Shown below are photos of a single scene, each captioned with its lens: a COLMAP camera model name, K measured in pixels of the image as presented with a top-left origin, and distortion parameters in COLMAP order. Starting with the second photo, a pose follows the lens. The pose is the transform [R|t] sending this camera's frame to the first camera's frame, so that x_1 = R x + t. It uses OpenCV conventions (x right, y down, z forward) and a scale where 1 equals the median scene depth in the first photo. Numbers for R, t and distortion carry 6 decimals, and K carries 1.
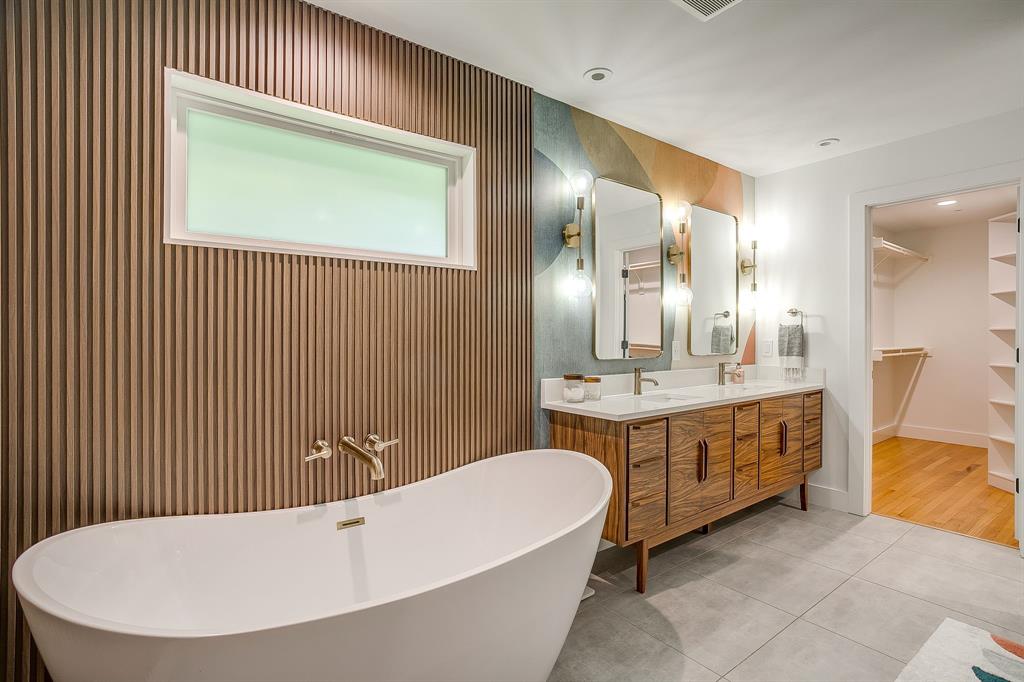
lens RADIAL K [[526.5, 0, 489.4], [0, 526.5, 335.4], [0, 0, 1]] dist [-0.040938, 0.021928]
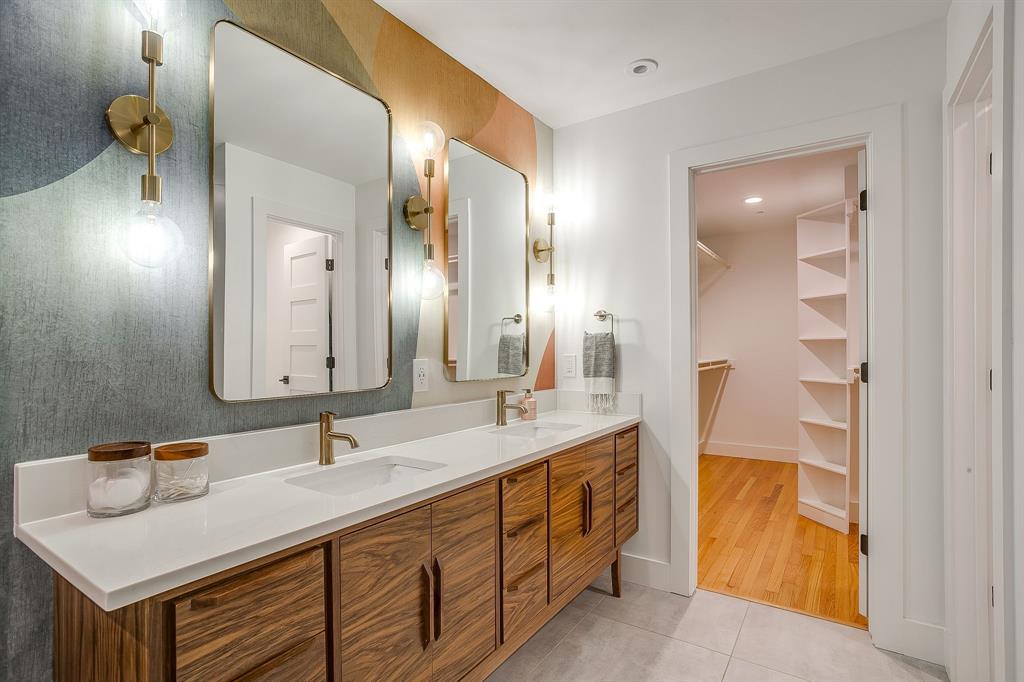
lens RADIAL K [[526.5, 0, 500.6], [0, 526.5, 347.7], [0, 0, 1]] dist [-0.040938, 0.021928]
pose [[0.947651, -0.006958, 0.319231, 0.239456], [0.007692, 0.999970, -0.001037, -0.000521], [-0.319214, 0.003438, 0.947676, 0.388648]]
